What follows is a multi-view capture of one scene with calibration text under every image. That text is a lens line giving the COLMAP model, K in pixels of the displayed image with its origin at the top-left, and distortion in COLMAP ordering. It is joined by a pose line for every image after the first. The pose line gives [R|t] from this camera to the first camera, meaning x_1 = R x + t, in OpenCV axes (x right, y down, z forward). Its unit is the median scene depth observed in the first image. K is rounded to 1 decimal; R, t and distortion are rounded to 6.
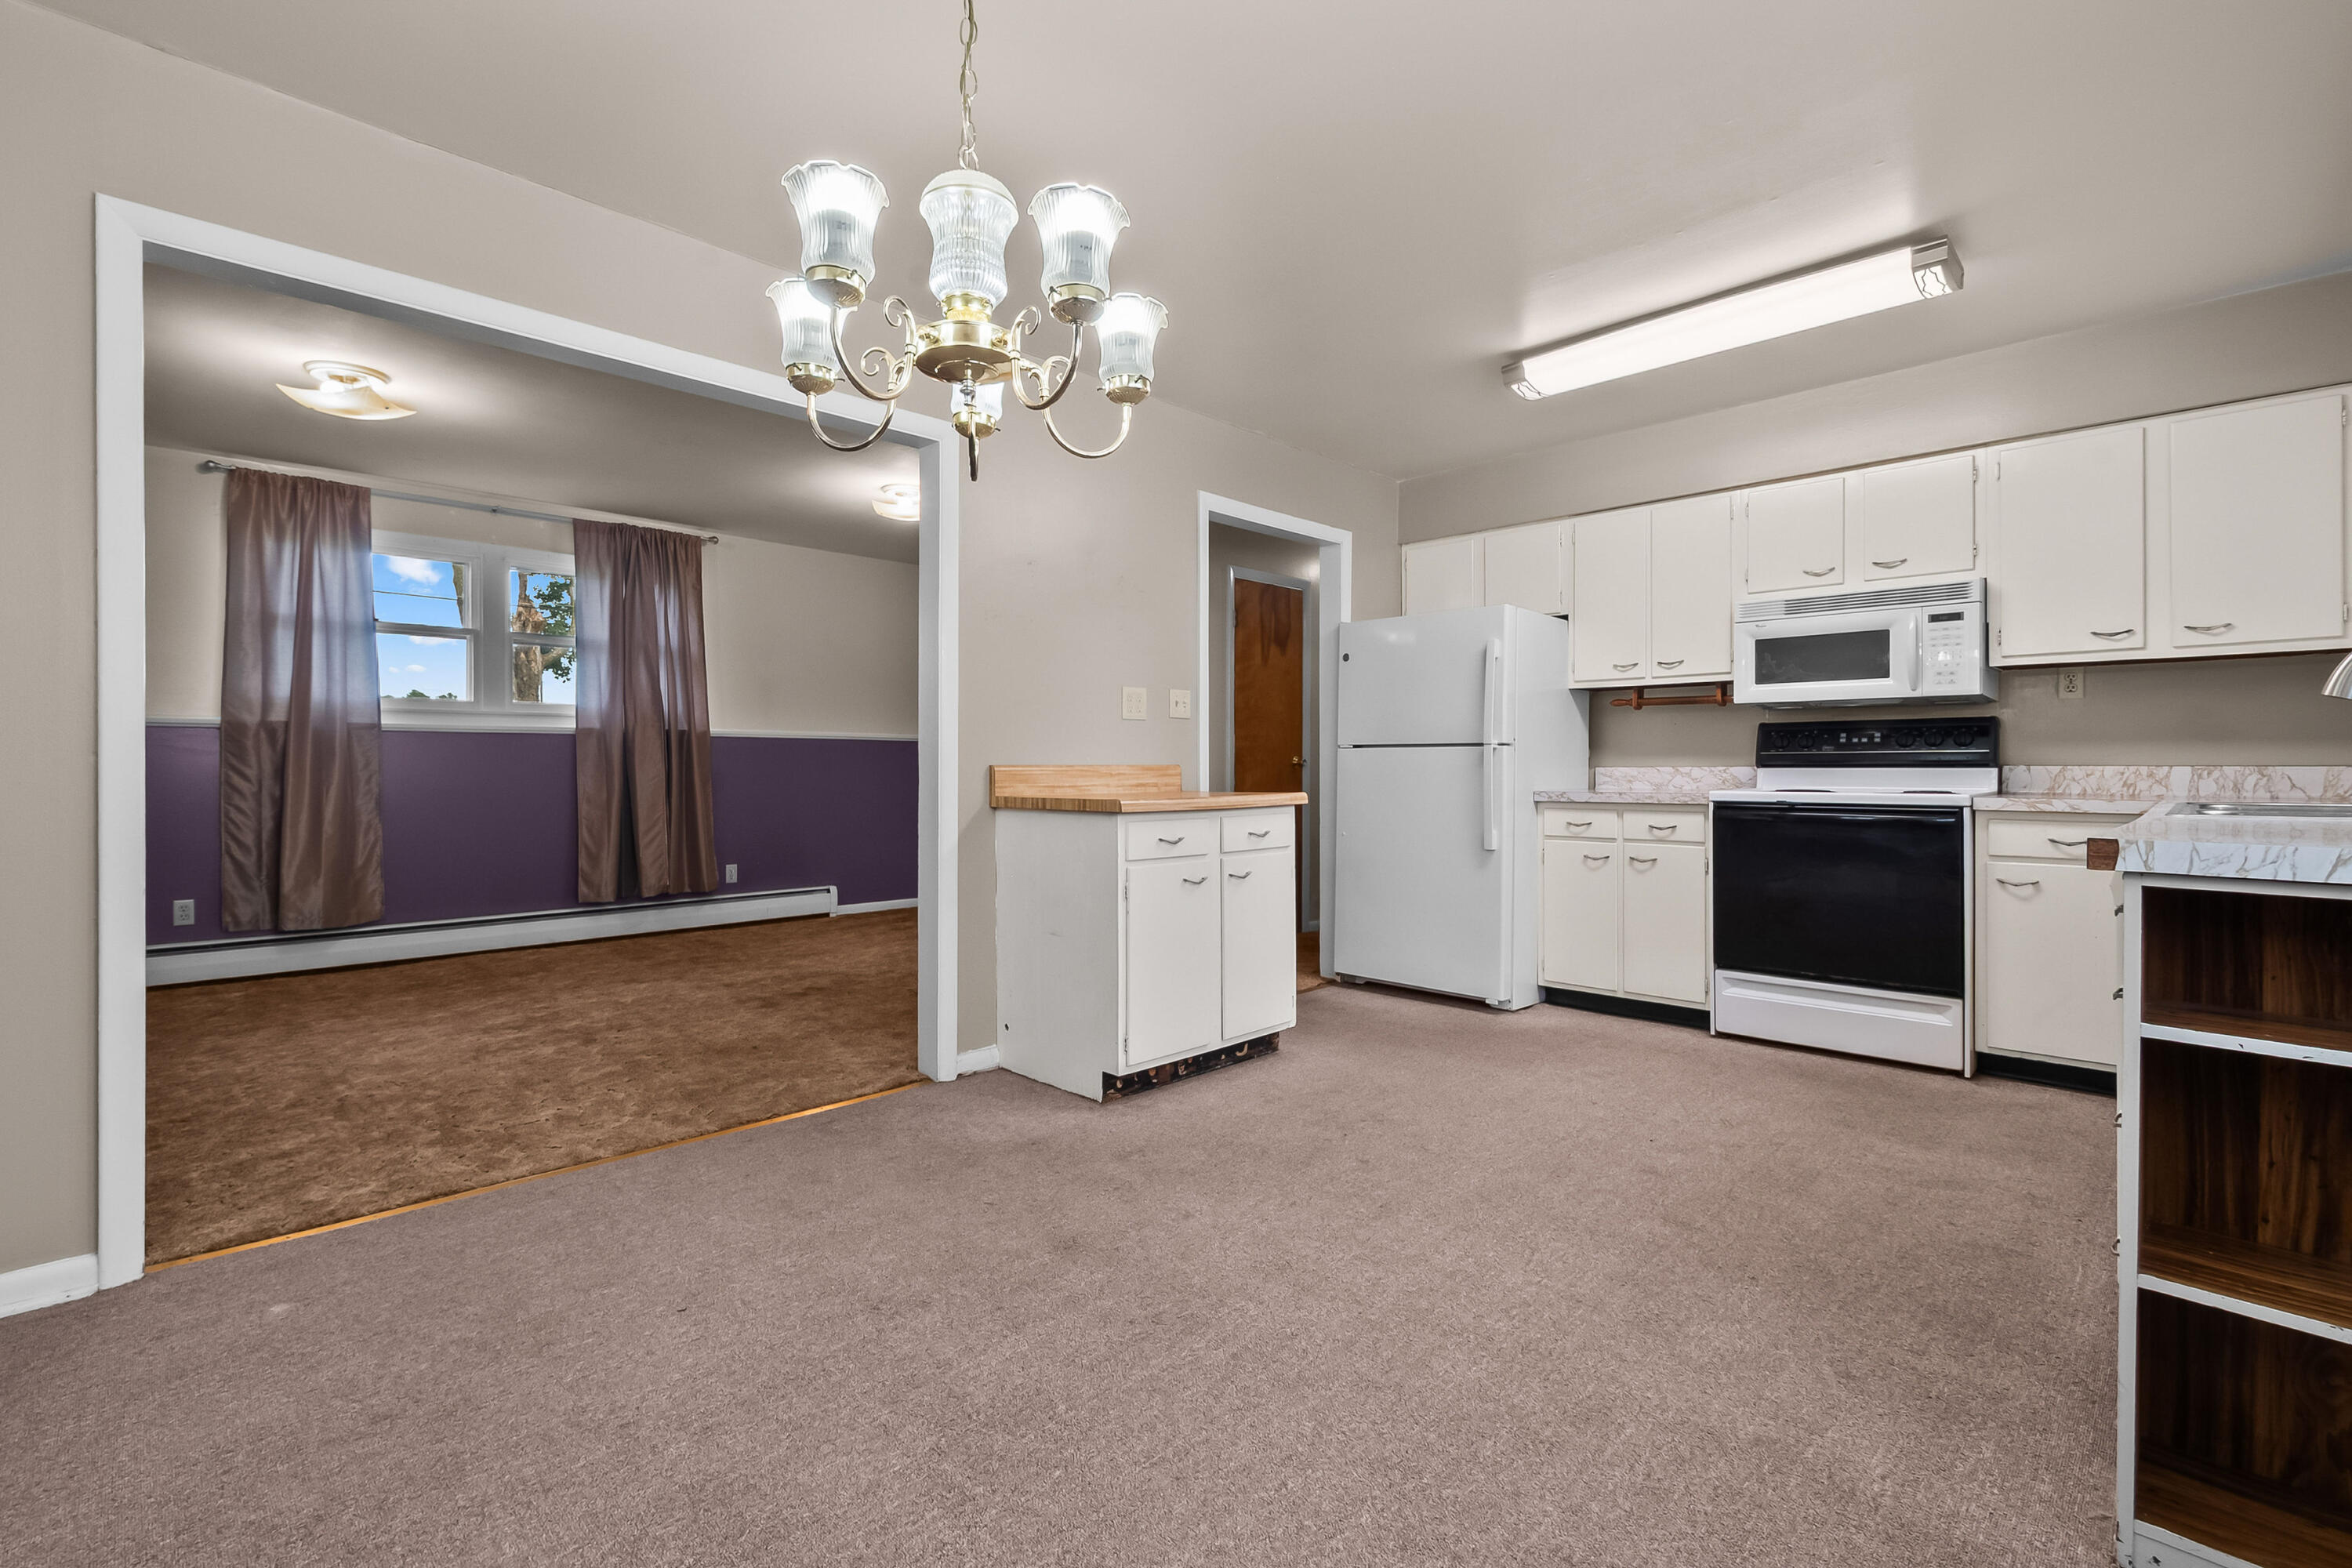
lens RADIAL K [[1043.8, 0, 1150.7], [0, 1043.8, 771.2], [0, 0, 1]] dist [0.007535, -0.005996]
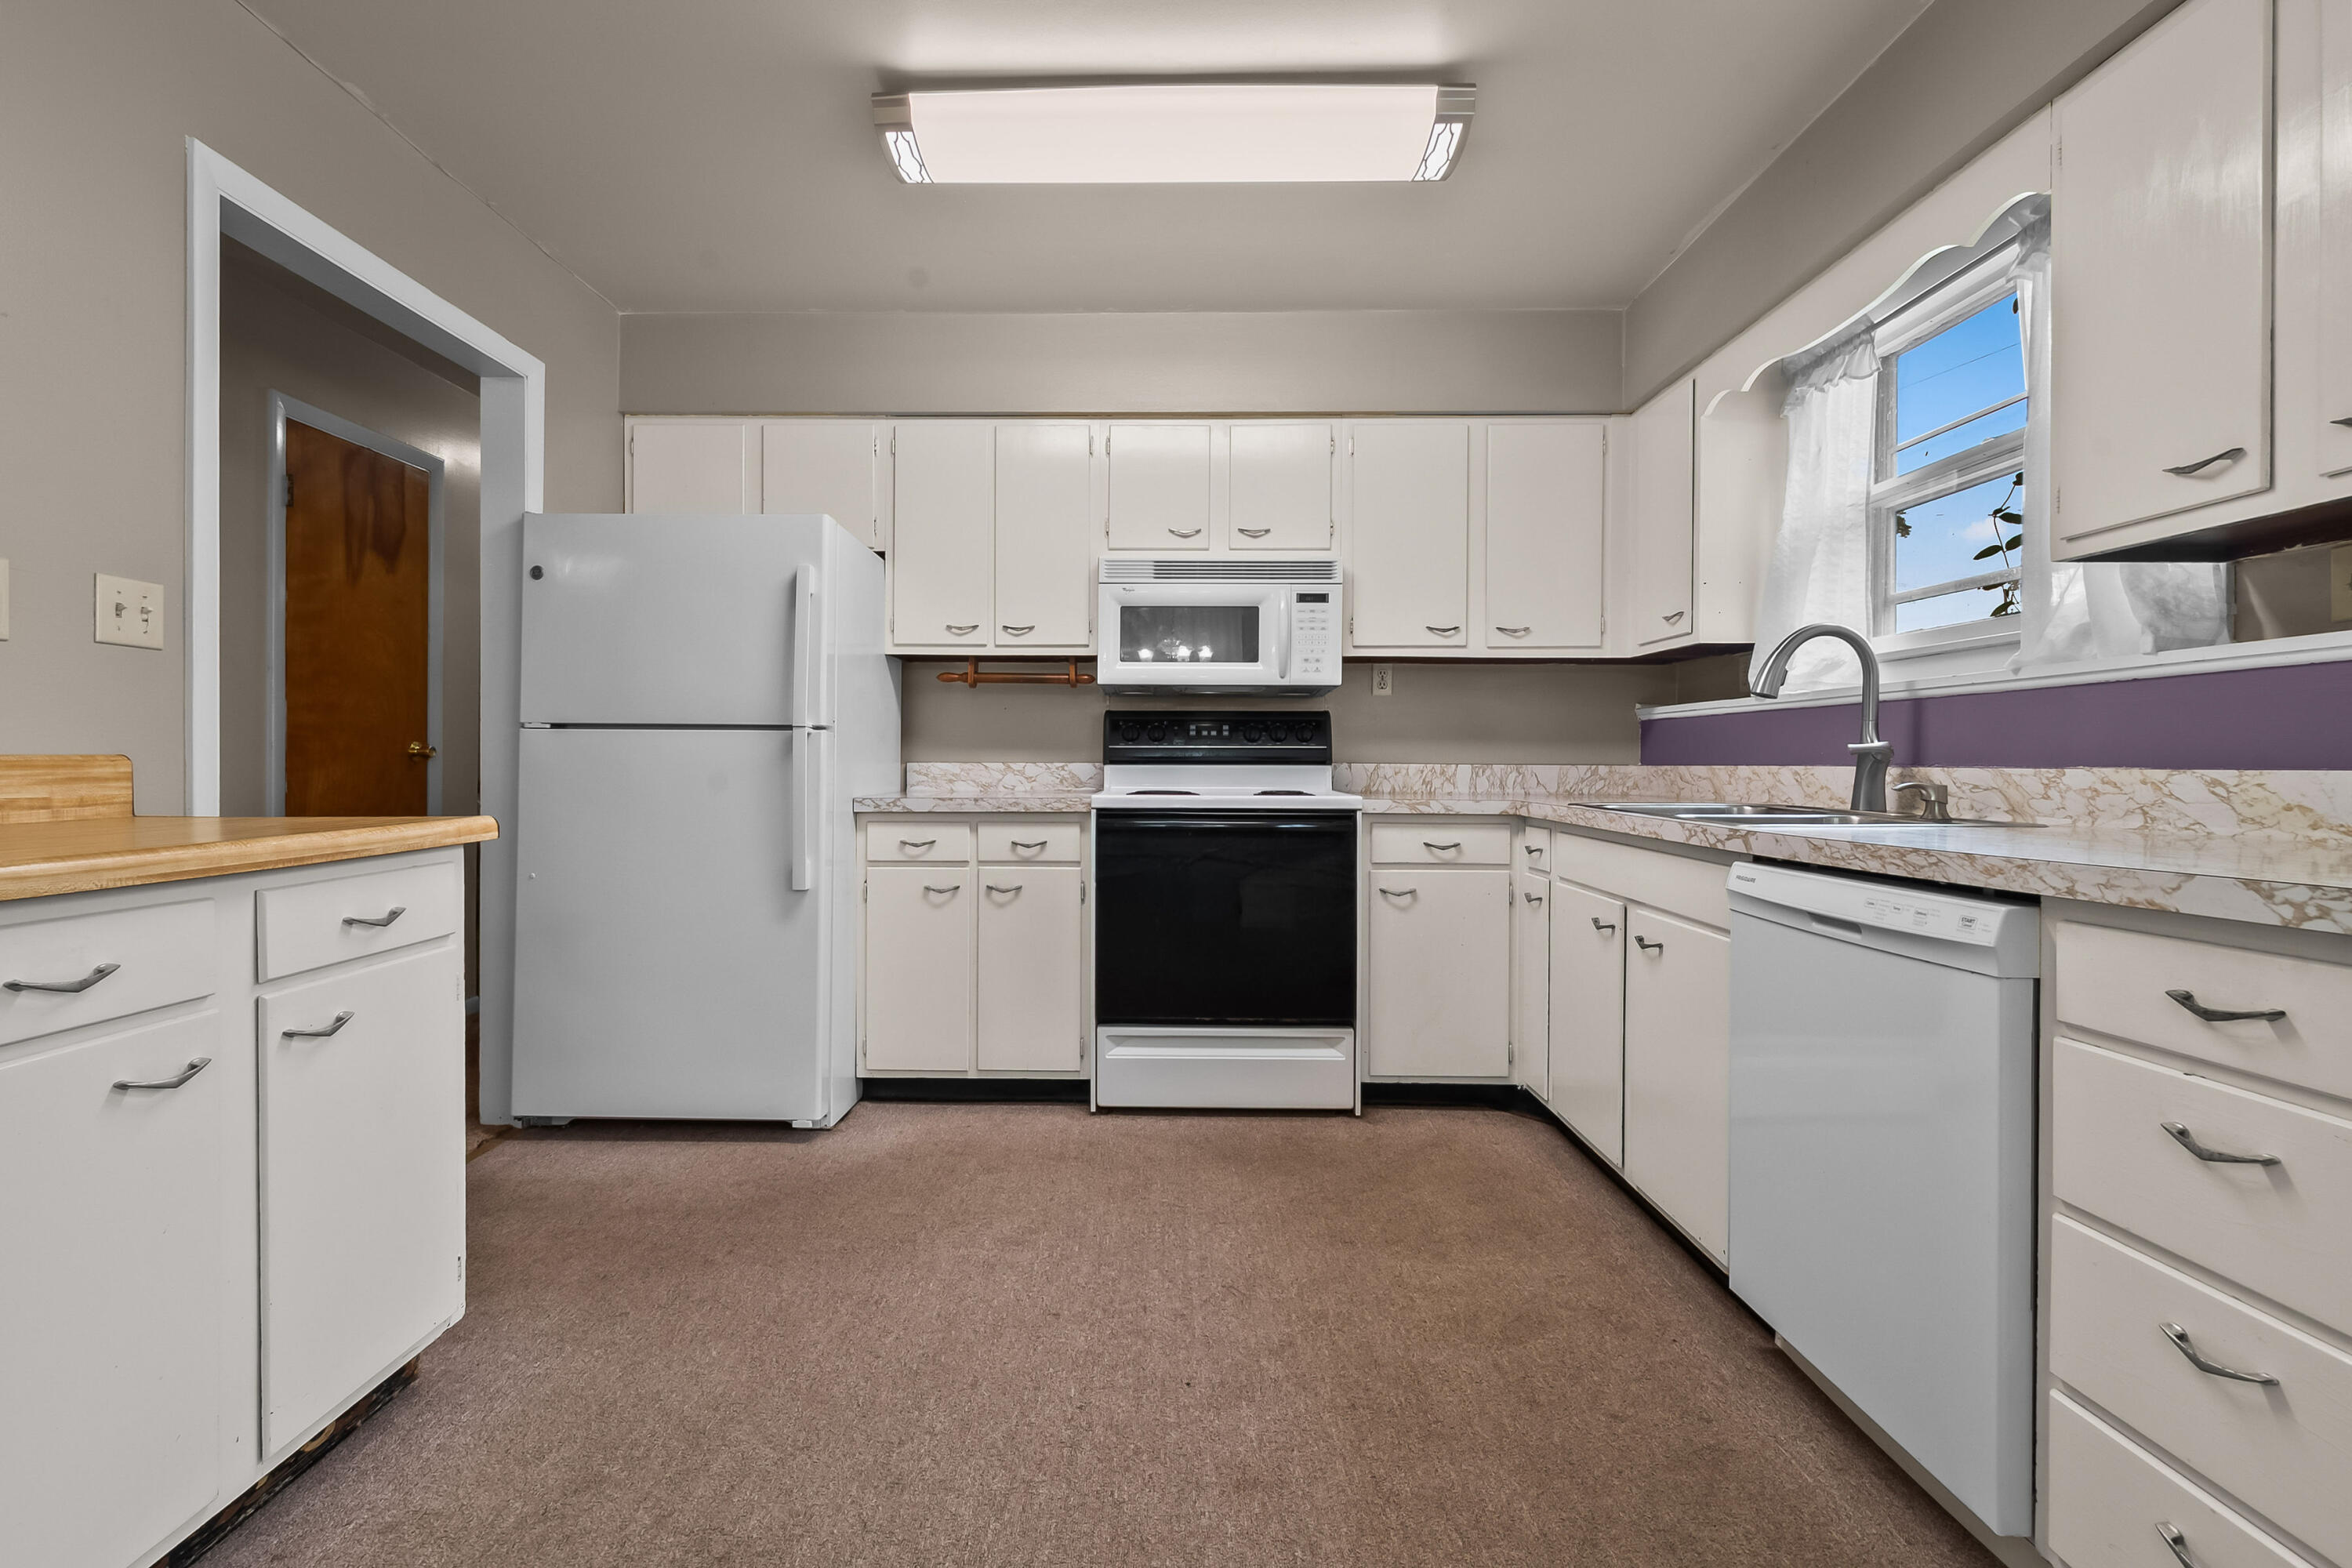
lens RADIAL K [[1043.8, 0, 1142.1], [0, 1043.8, 765.5], [0, 0, 1]] dist [0.007535, -0.005996]
pose [[0.716637, 0.000979, 0.697445, 0.029412], [-0.002686, 0.999995, 0.001357, -0.003944], [-0.697441, -0.002845, 0.716637, 0.453608]]
